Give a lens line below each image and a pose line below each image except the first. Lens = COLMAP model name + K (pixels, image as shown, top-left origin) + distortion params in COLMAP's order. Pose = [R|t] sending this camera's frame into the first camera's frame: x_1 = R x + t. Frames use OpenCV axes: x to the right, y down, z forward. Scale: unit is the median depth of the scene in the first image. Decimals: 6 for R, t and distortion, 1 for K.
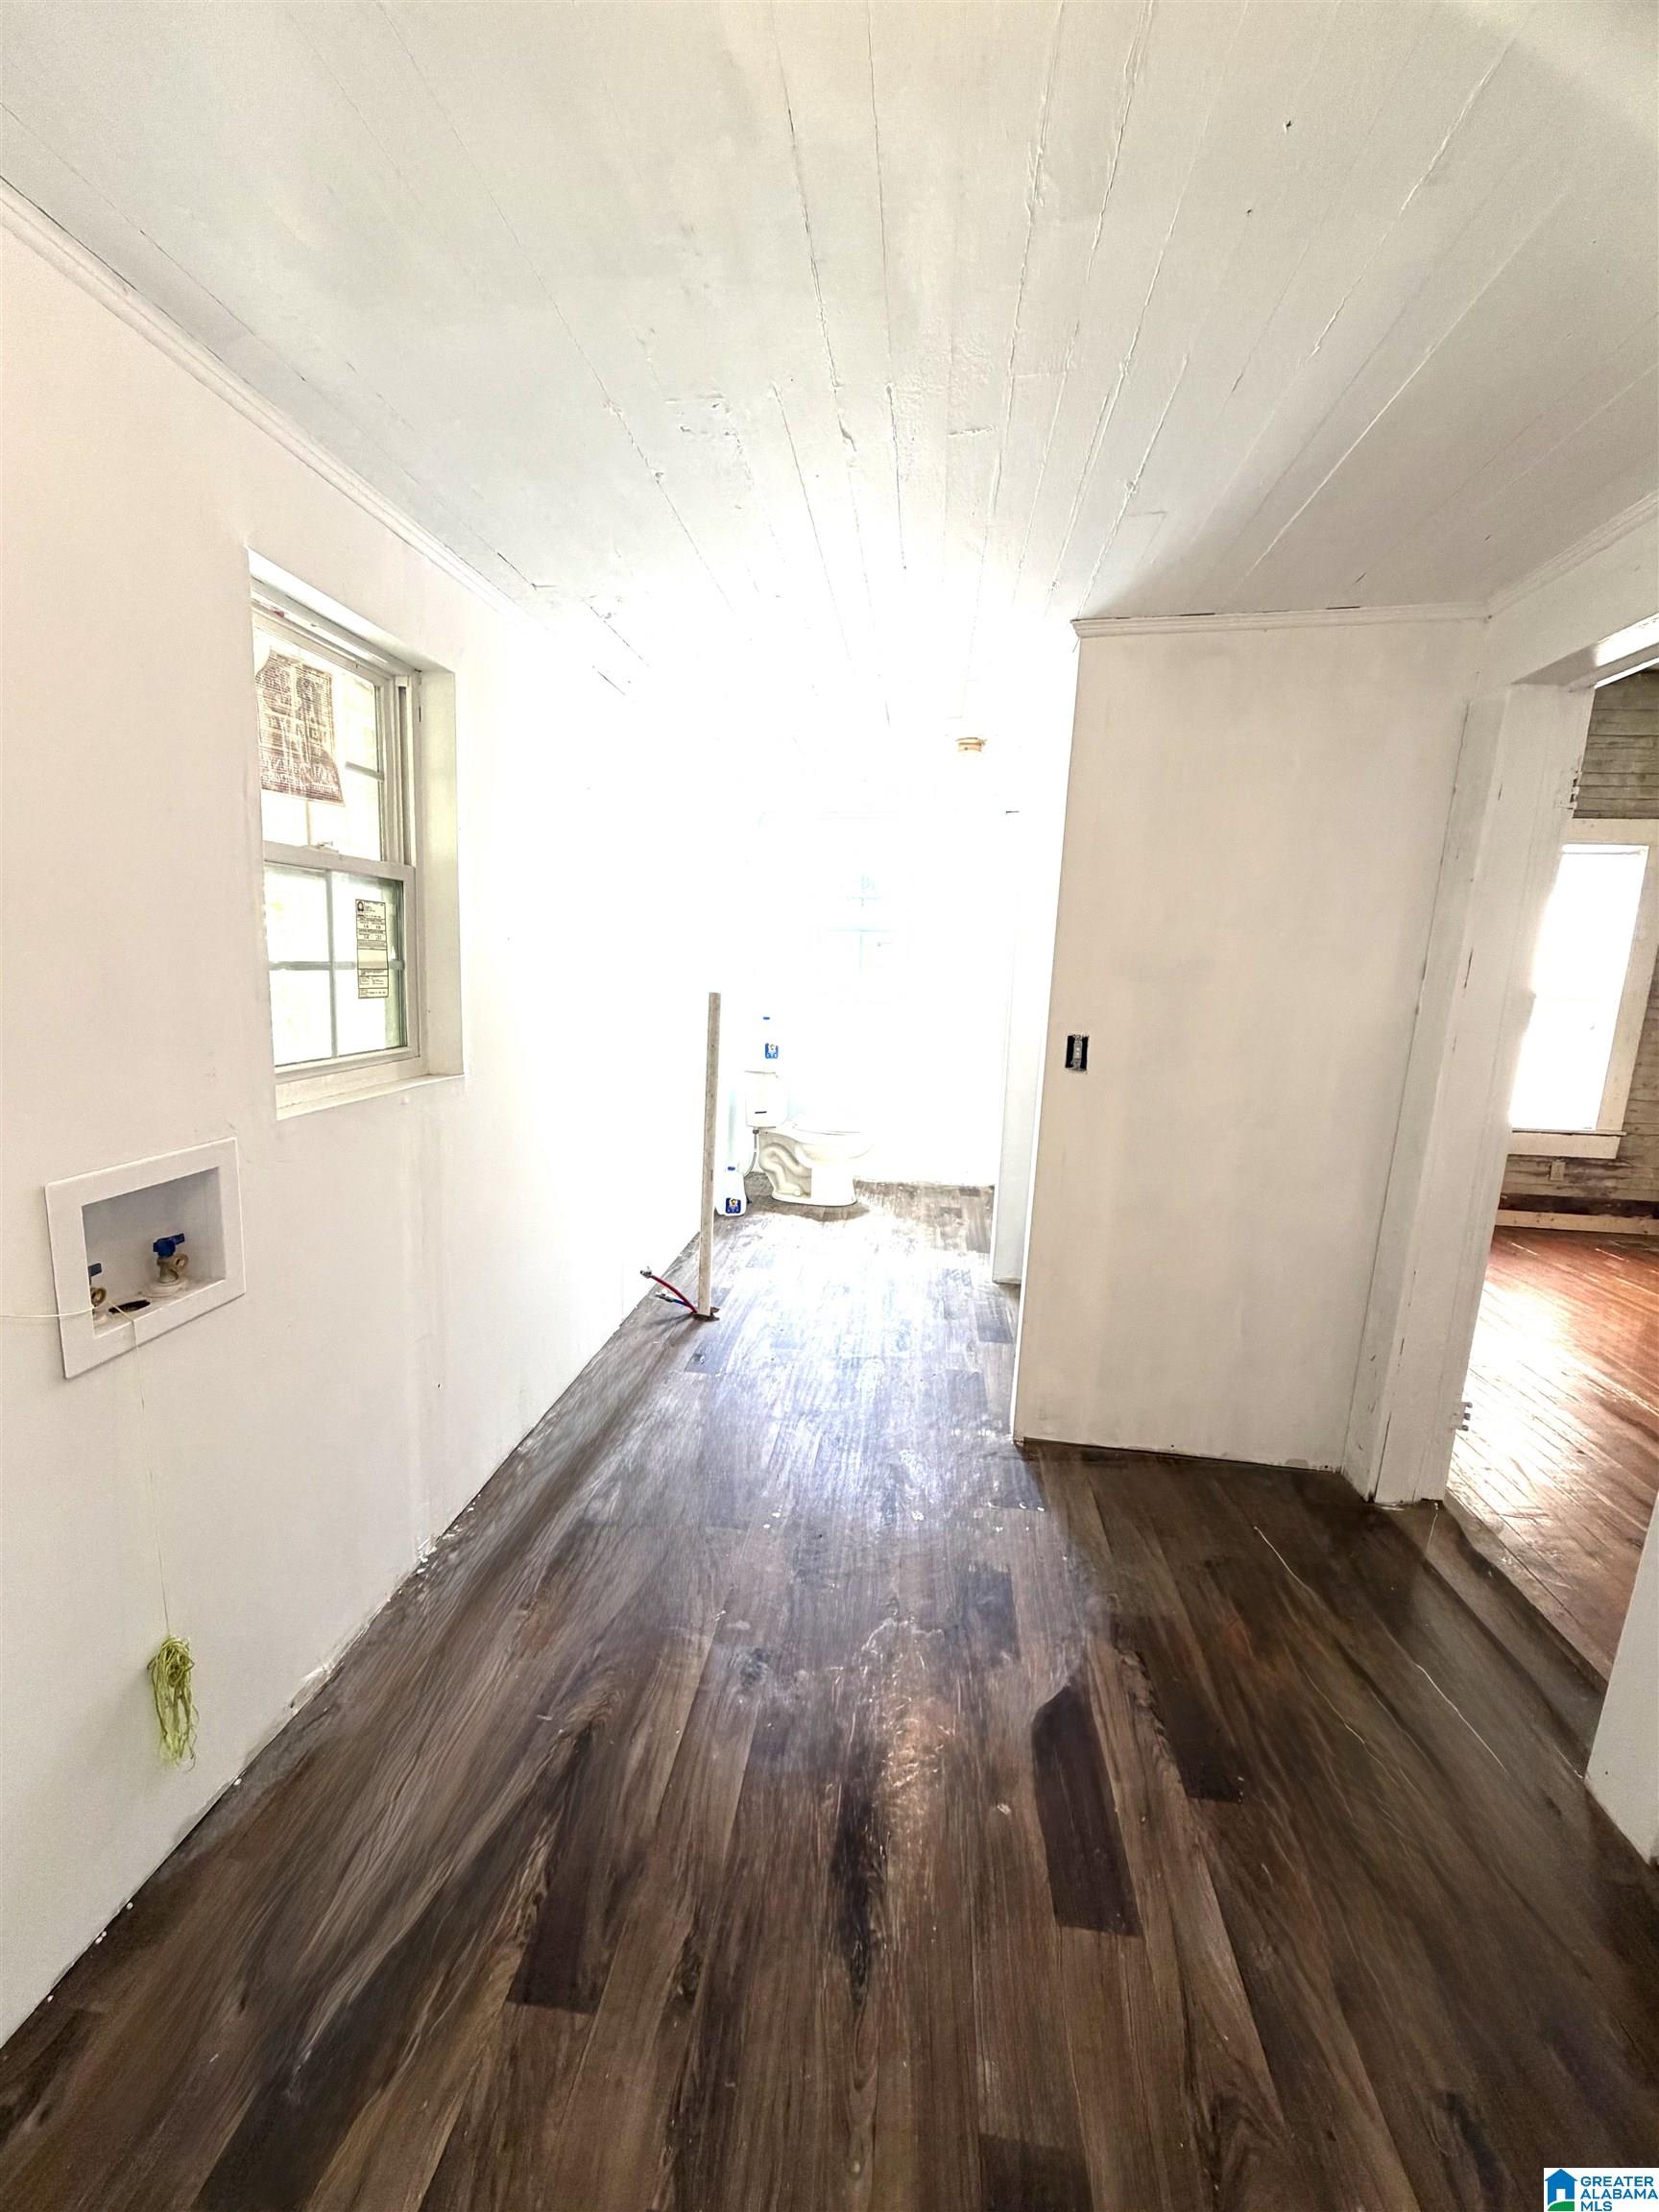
lens RADIAL K [[878.5, 0, 822.3], [0, 878.5, 1110.9], [0, 0, 1]] dist [-0.007031, 0.000199]
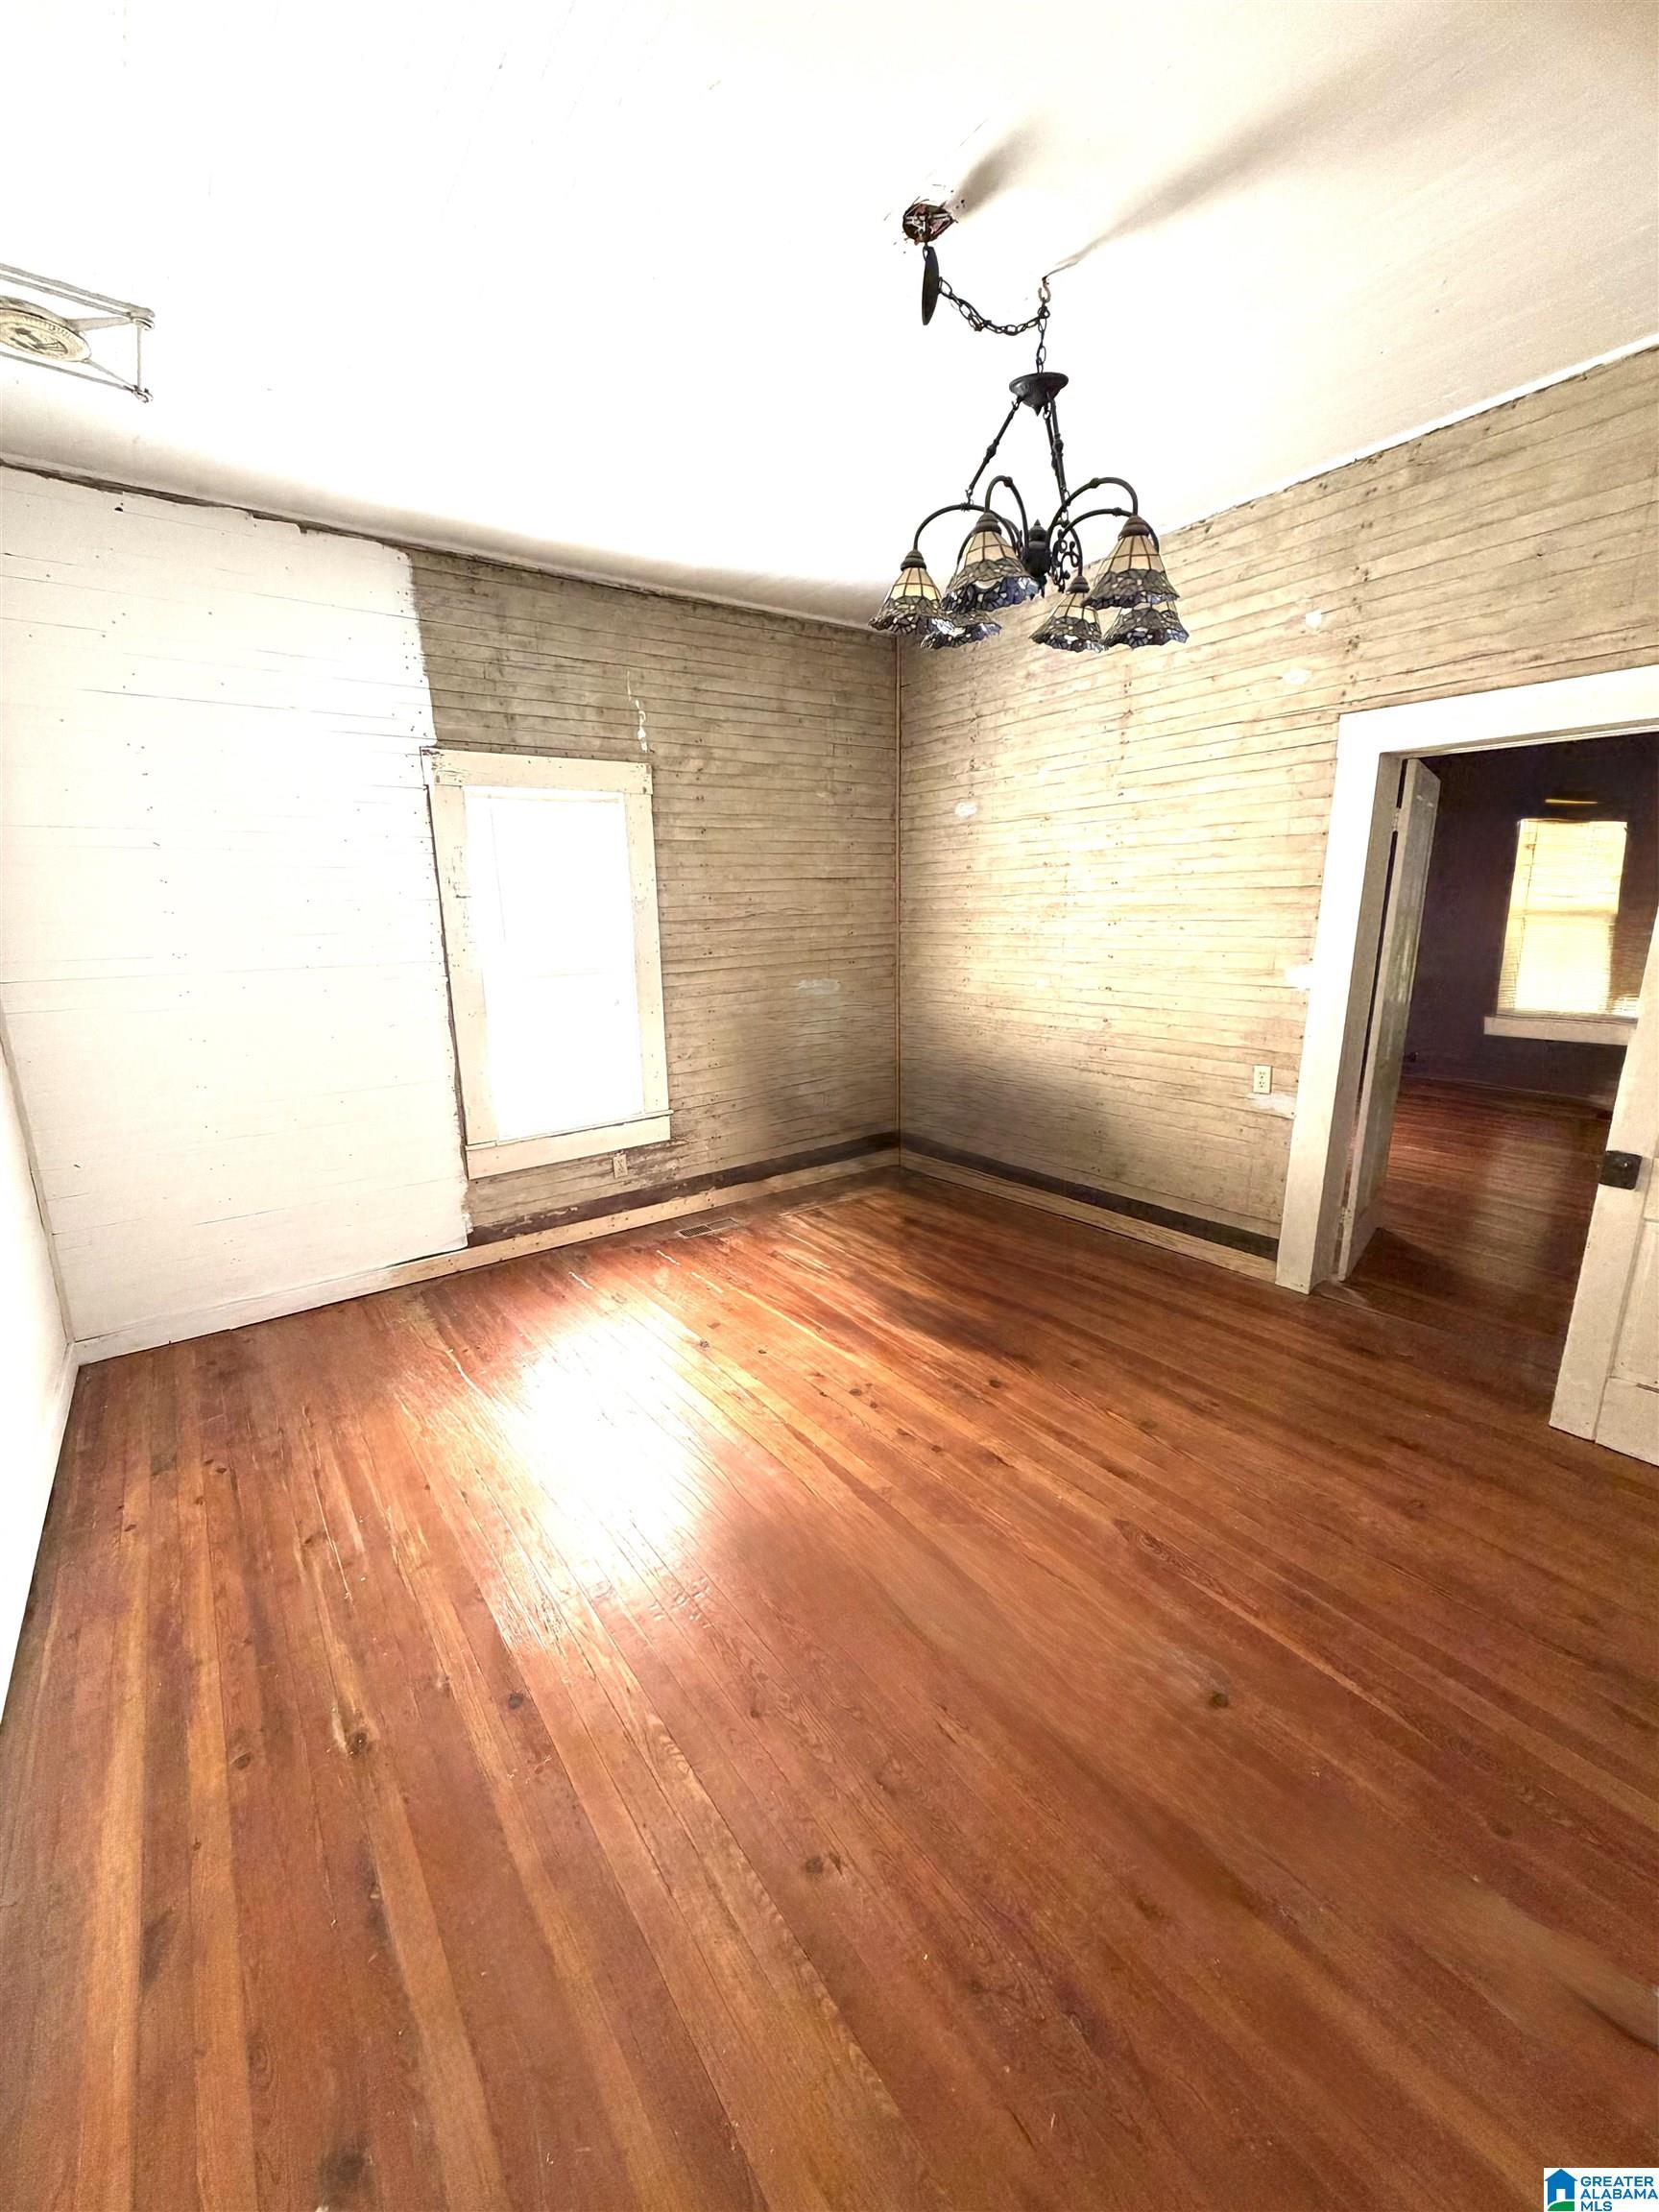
lens RADIAL K [[878.5, 0, 828.9], [0, 878.5, 1105.8], [0, 0, 1]] dist [-0.007031, 0.000199]
pose [[0.723905, -0.207730, 0.657883, 0.425461], [0.161817, 0.978115, 0.130788, -0.073739], [-0.670654, 0.011778, 0.741677, 0.199025]]
